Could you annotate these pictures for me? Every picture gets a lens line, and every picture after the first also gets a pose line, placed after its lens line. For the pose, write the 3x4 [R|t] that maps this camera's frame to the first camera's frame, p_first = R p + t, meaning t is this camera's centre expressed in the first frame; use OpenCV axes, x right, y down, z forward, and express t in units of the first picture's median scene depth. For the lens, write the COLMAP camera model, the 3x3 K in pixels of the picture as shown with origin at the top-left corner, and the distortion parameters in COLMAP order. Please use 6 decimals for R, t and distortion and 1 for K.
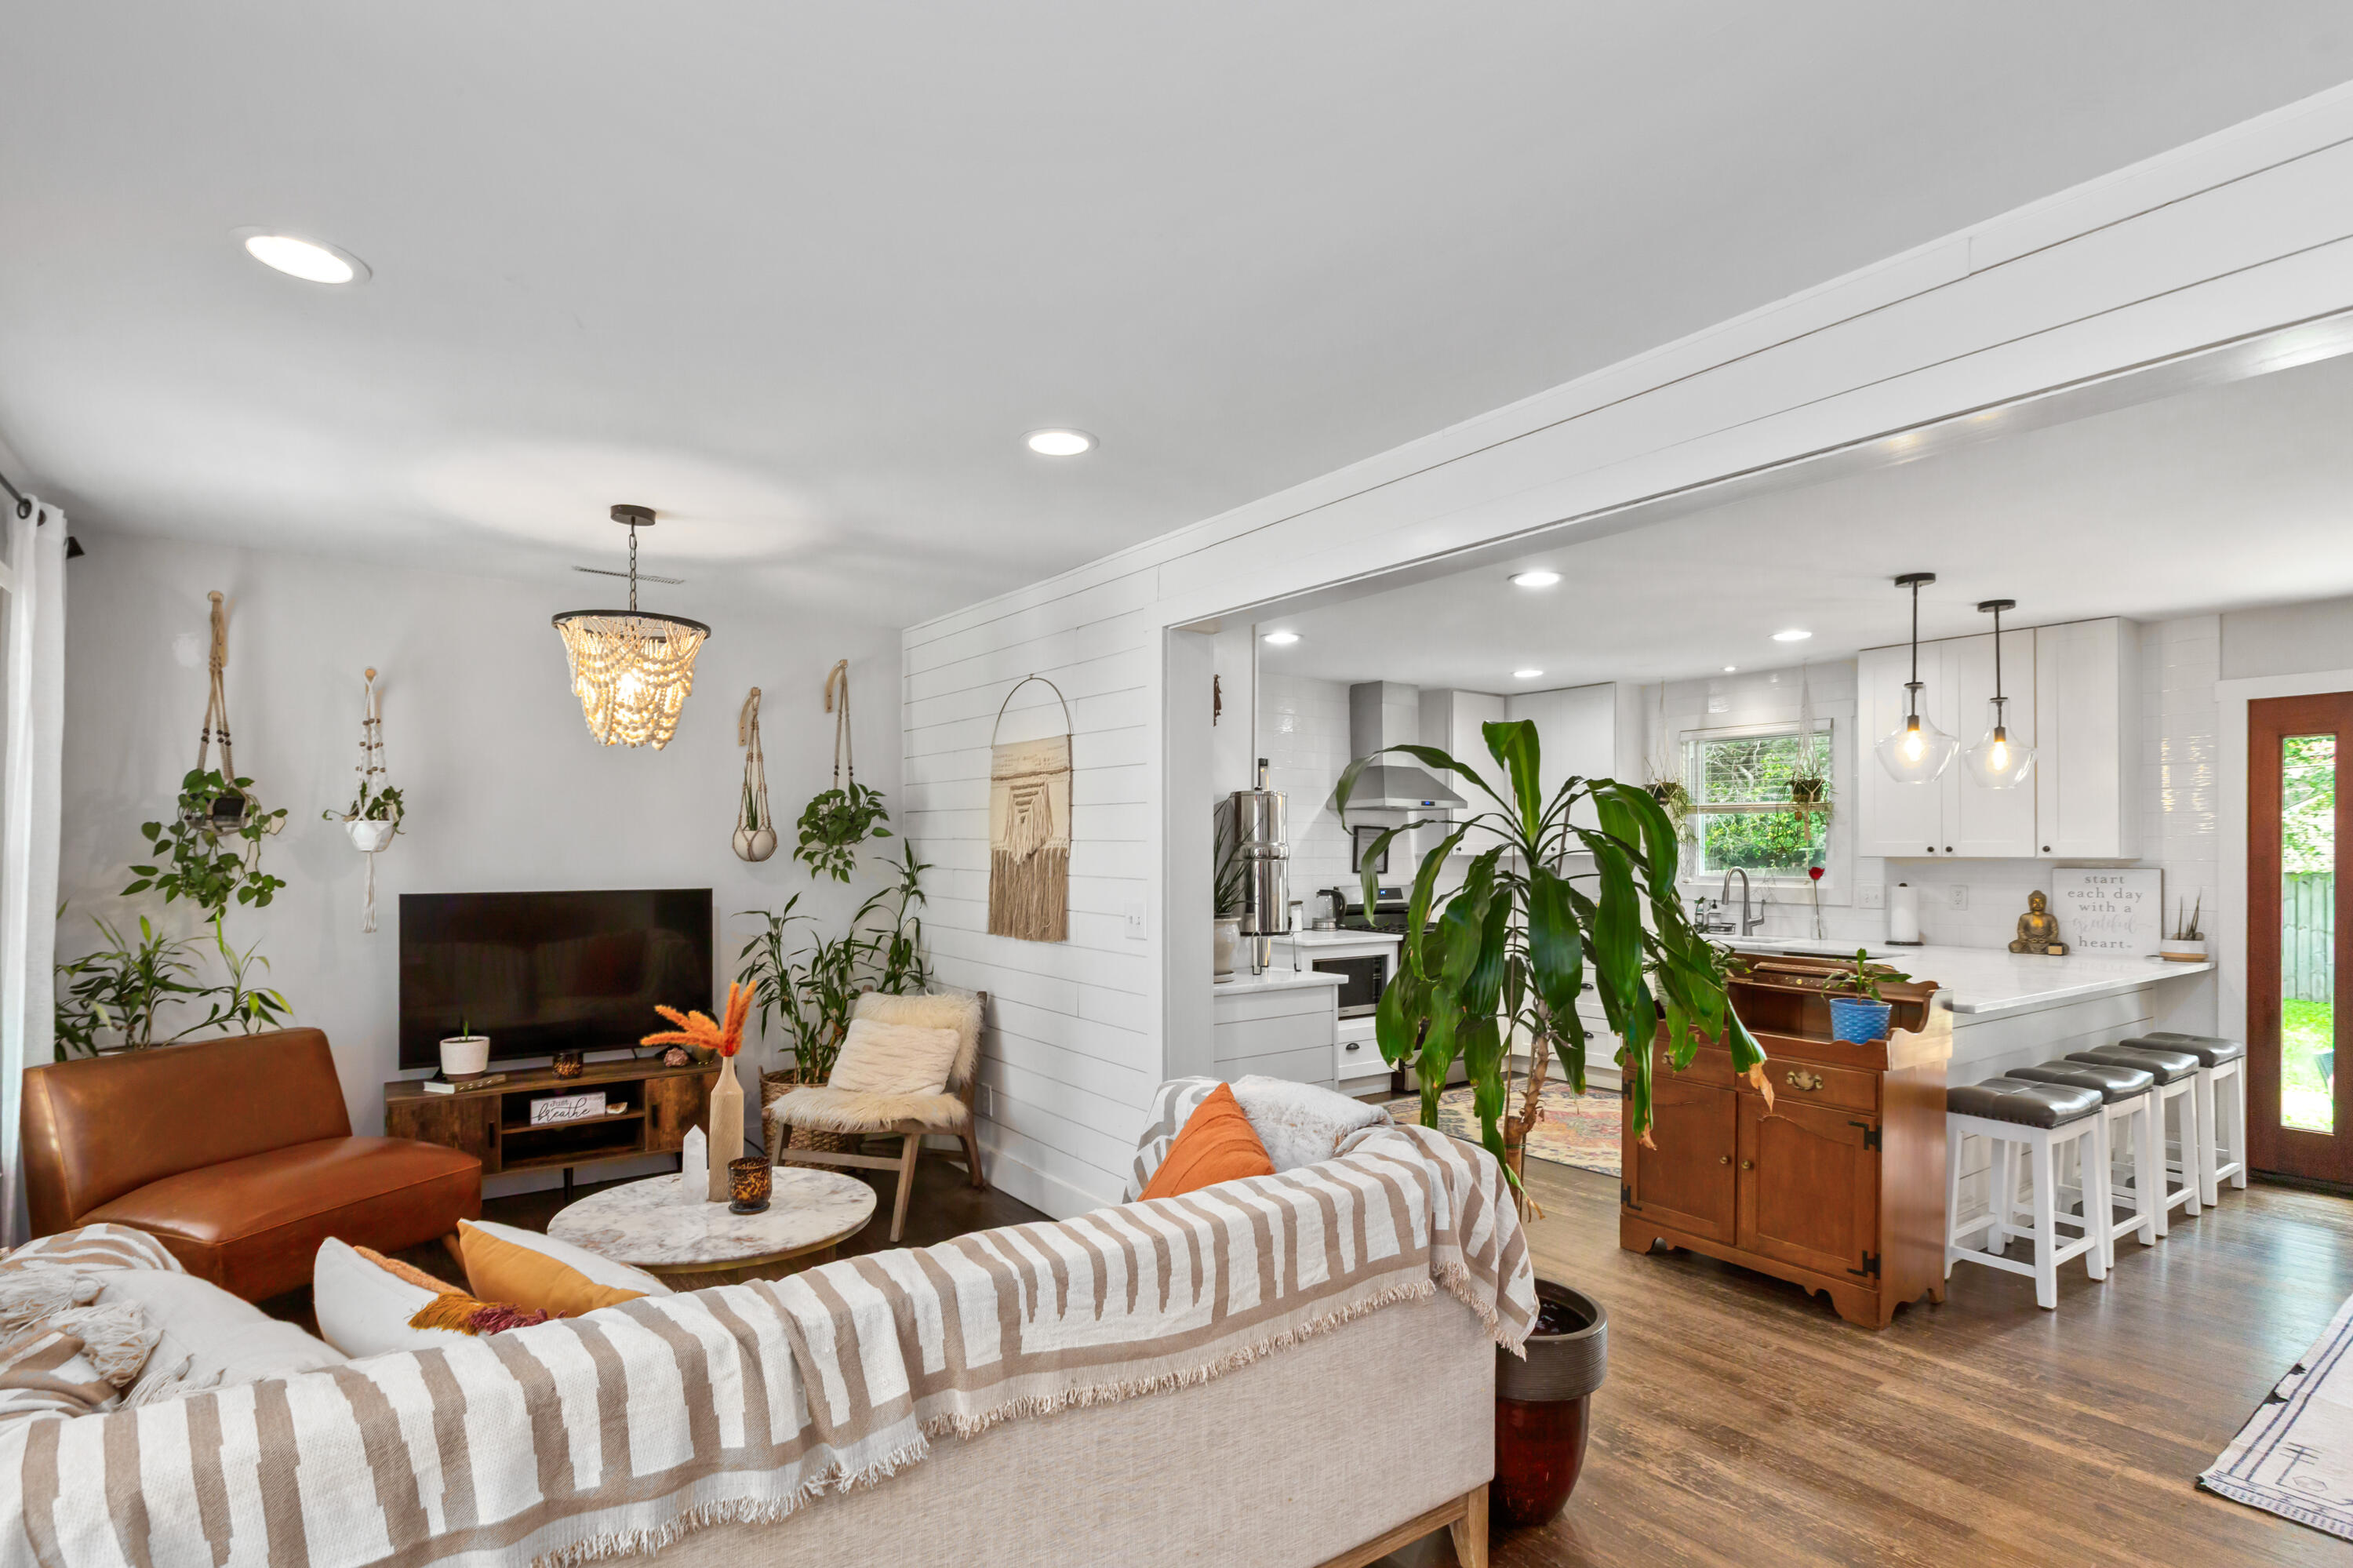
lens RADIAL K [[1167.8, 0, 1204.0], [0, 1167.8, 850.8], [0, 0, 1]] dist [-0.001297, -0.000494]
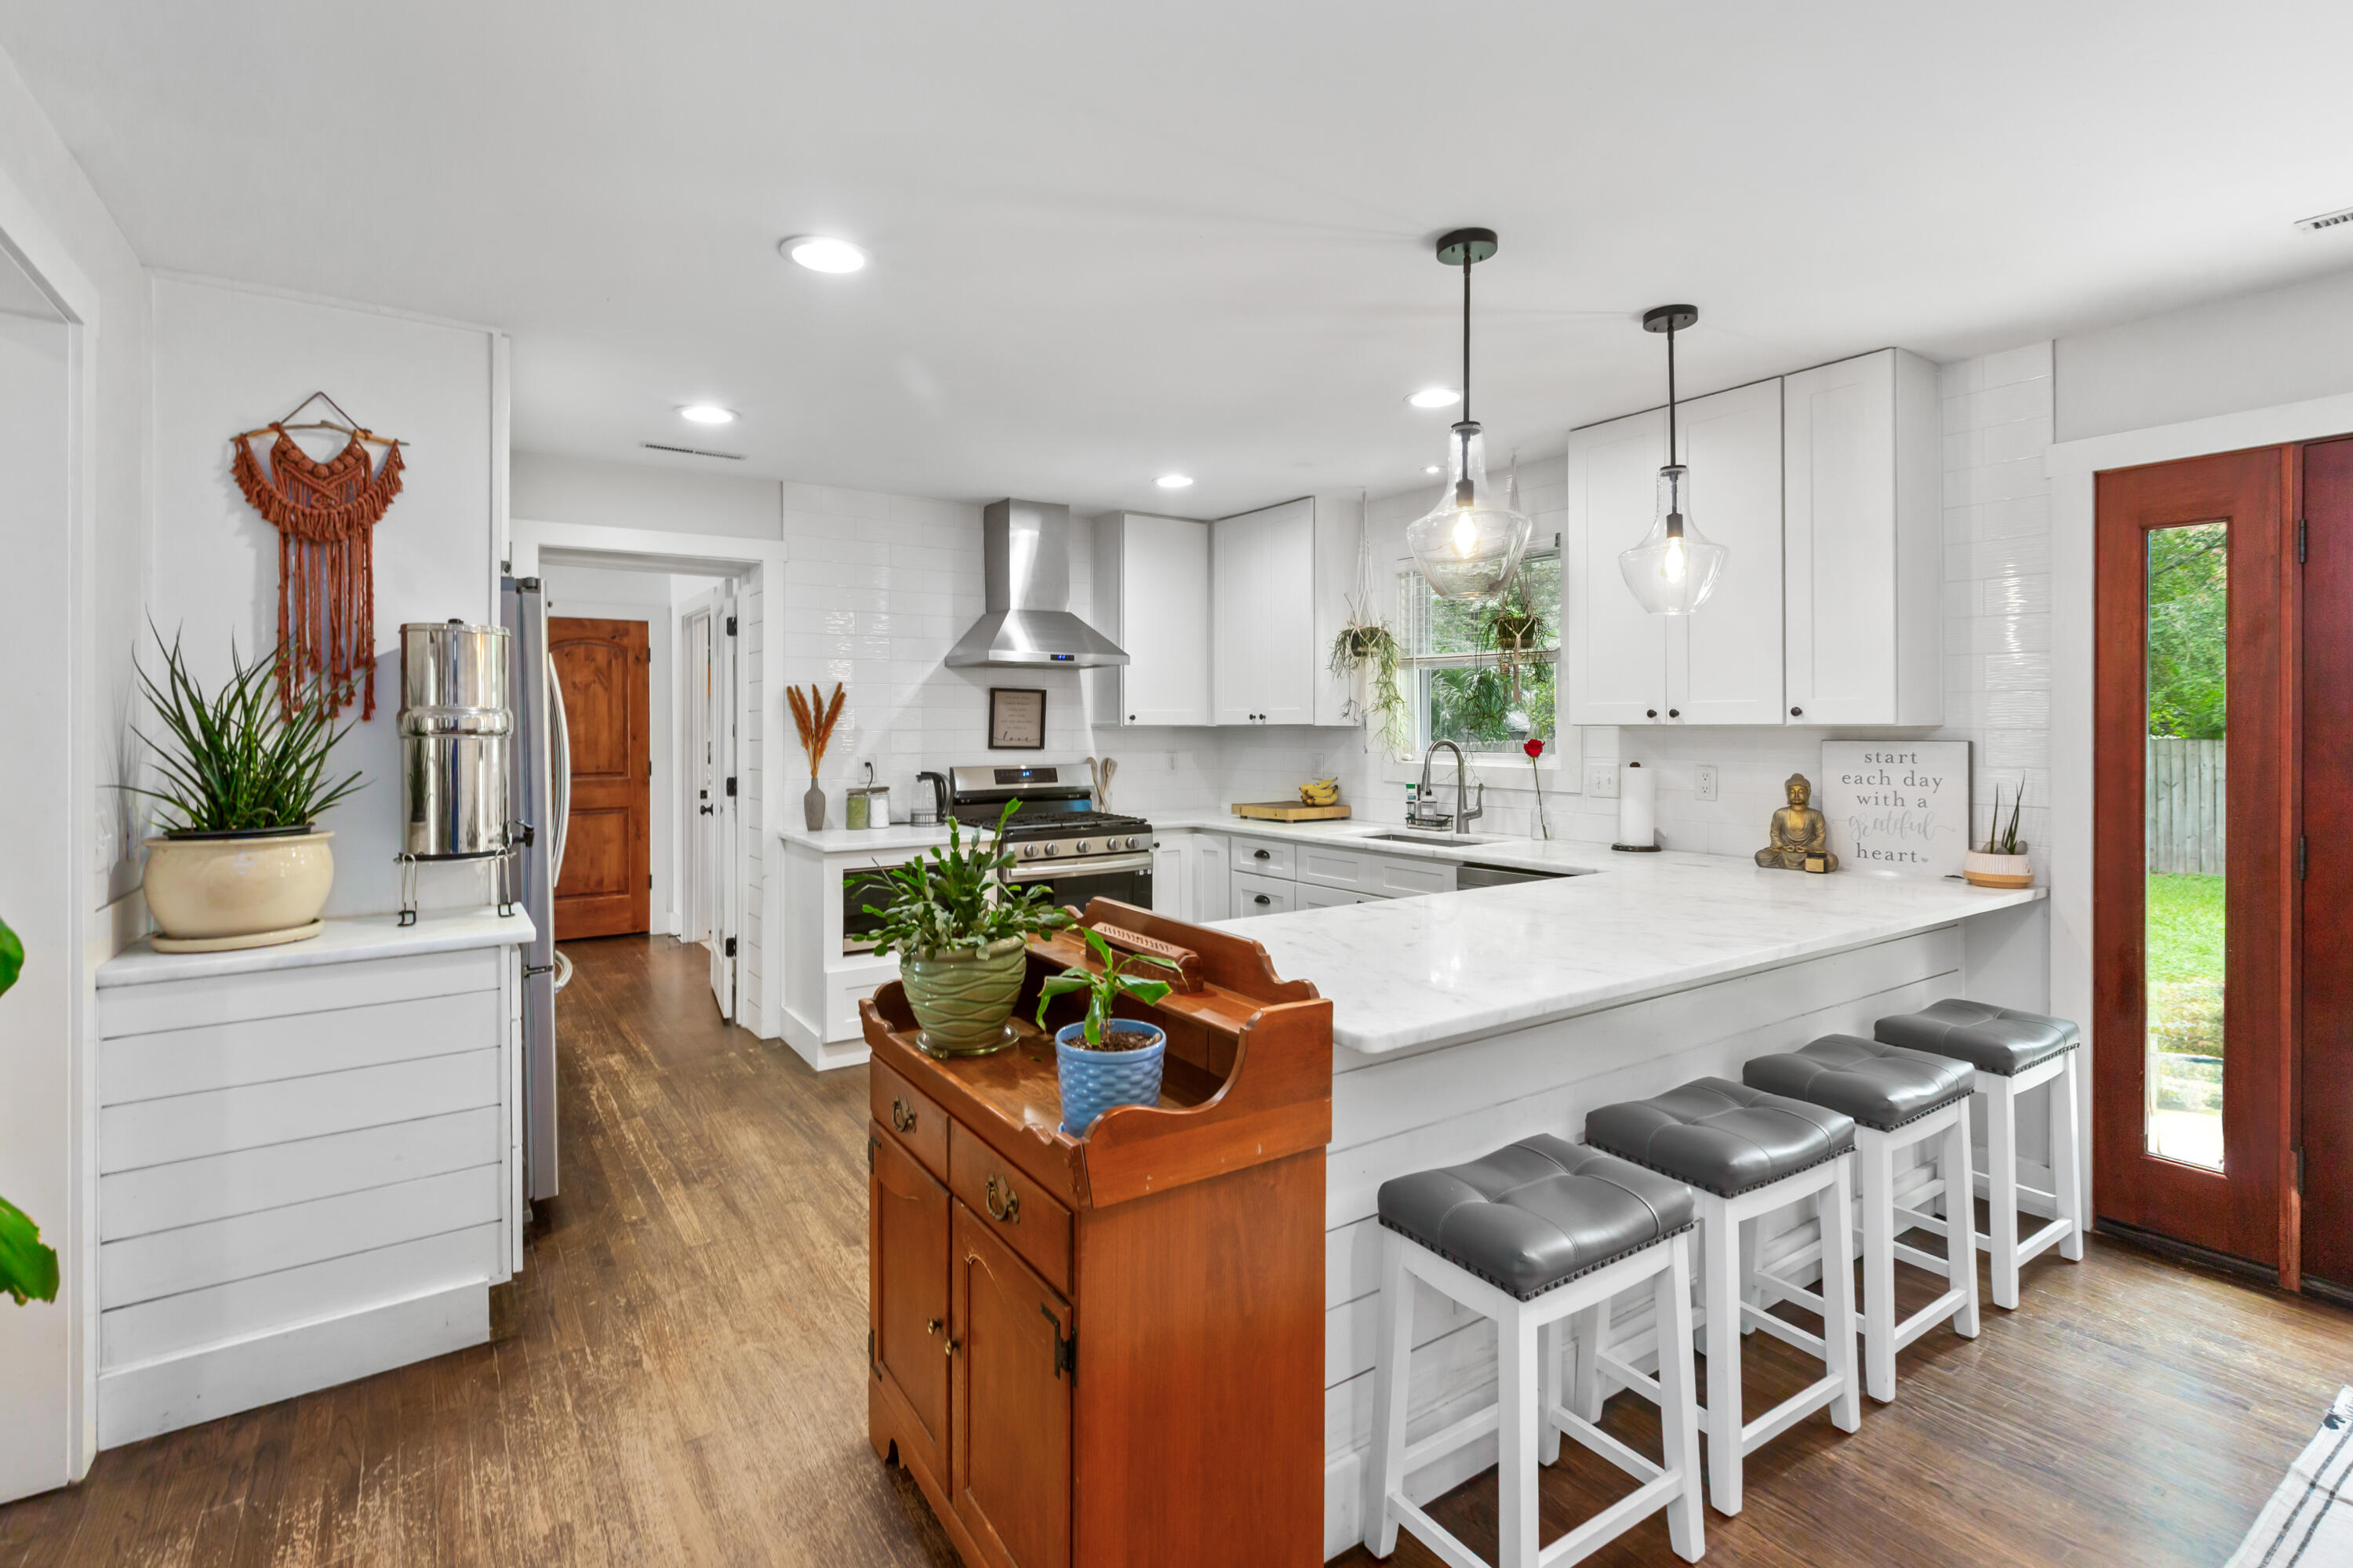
lens RADIAL K [[1118.0, 0, 1223.9], [0, 1118.0, 728.2], [0, 0, 1]] dist [0.004424, -0.000192]
pose [[0.999878, -0.005533, -0.014606, 0.420082], [0.005616, 0.999968, 0.005621, 0.002501], [0.014574, -0.005702, 0.999878, 0.375500]]
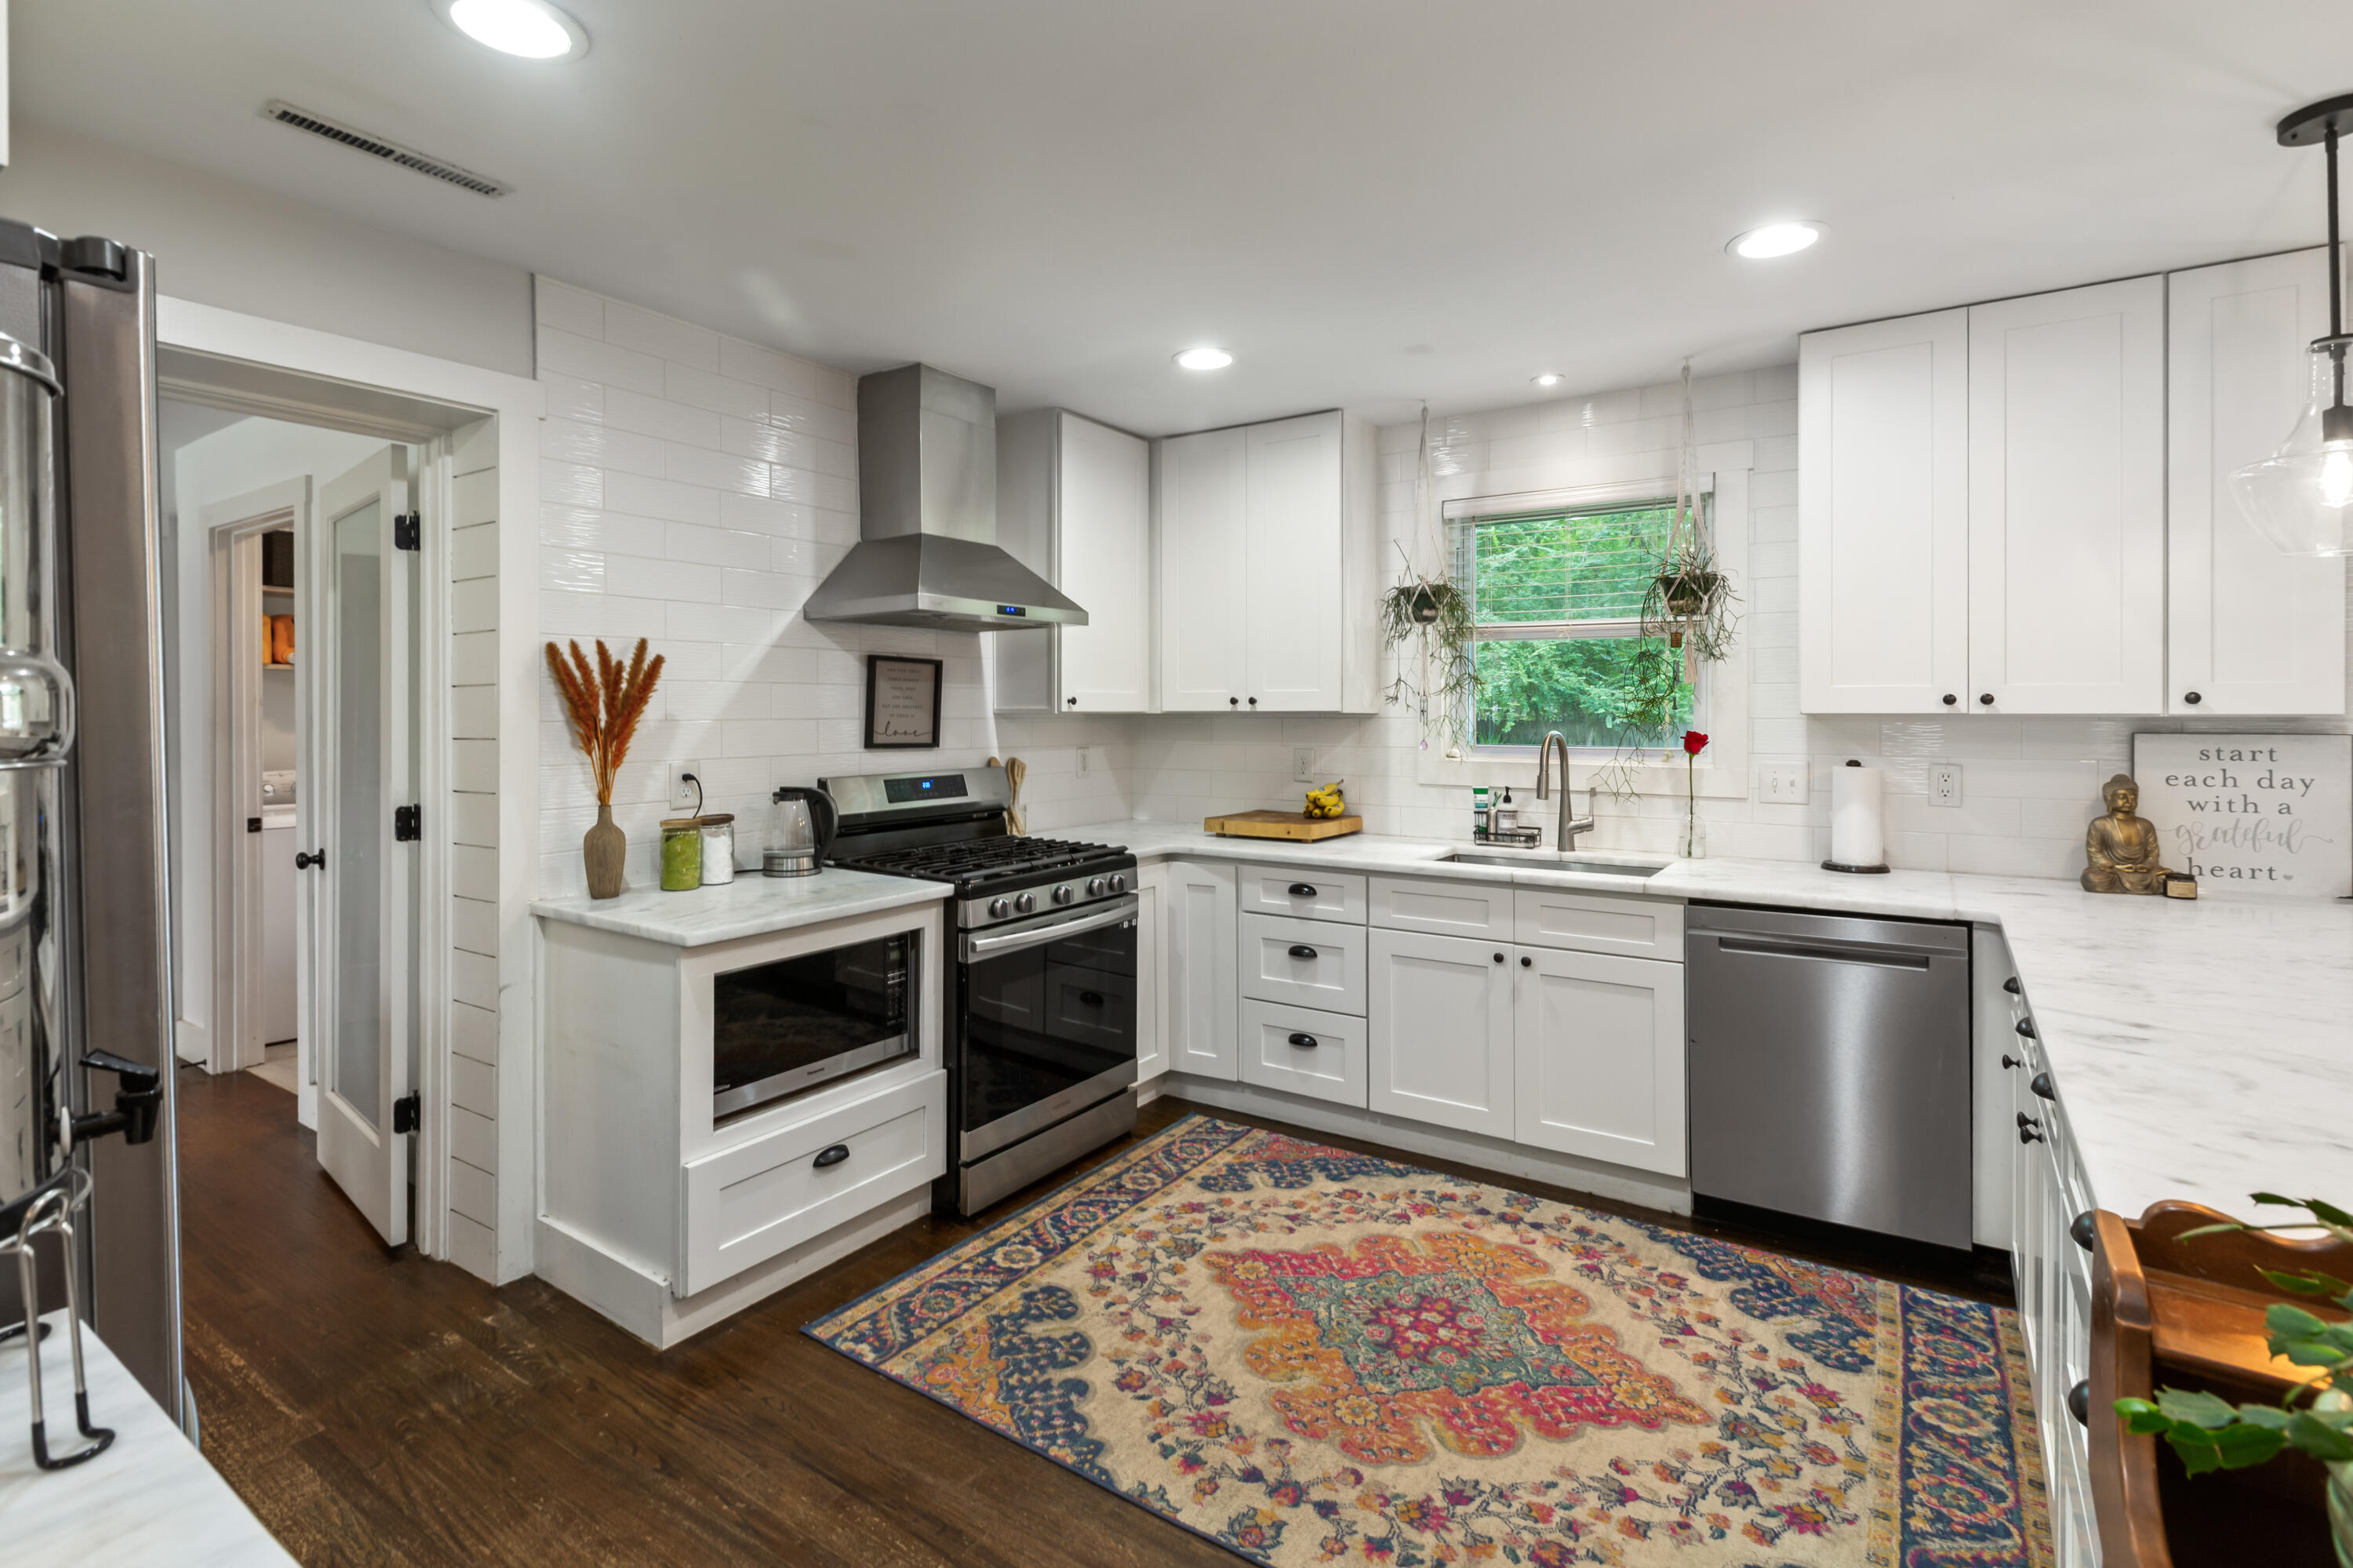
lens RADIAL K [[1074.2, 0, 1239.7], [0, 1074.2, 717.0], [0, 0, 1]] dist [0.002111, 0.000099]
pose [[0.932419, -0.005405, 0.361338, 0.158303], [0.001690, 0.999942, 0.010596, 0.001039], [-0.361375, -0.009269, 0.932375, 0.726146]]
